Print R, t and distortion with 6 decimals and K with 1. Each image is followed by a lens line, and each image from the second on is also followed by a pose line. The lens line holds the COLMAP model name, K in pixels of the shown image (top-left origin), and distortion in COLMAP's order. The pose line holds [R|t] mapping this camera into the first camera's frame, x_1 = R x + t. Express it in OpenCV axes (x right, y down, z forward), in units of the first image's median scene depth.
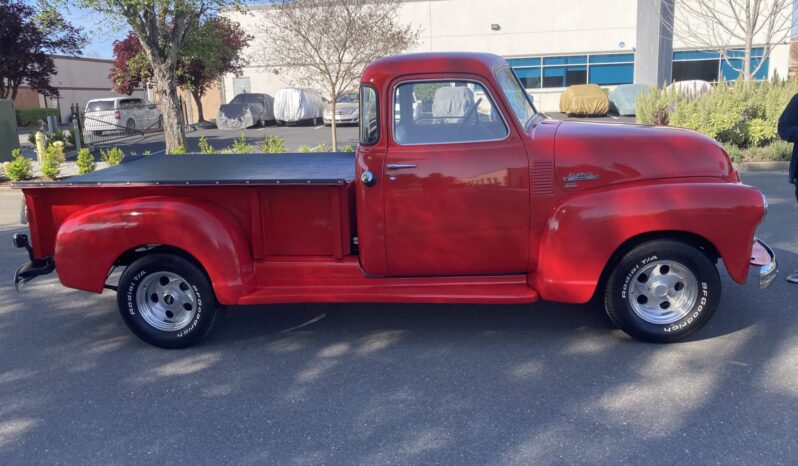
lens RADIAL K [[653.0, 0, 398.9], [0, 653.0, 229.9], [0, 0, 1]] dist [0.016597, -0.003571]
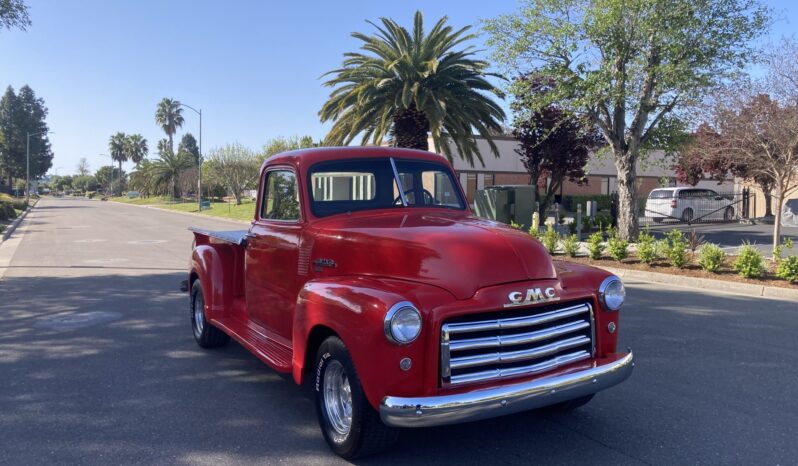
lens RADIAL K [[653.0, 0, 397.3], [0, 653.0, 220.4], [0, 0, 1]] dist [0.016597, -0.003571]
pose [[0.569120, 0.072593, -0.819044, 1.117618], [-0.193274, 0.979997, -0.047440, -0.114073], [0.799217, 0.185299, 0.571766, 0.460899]]
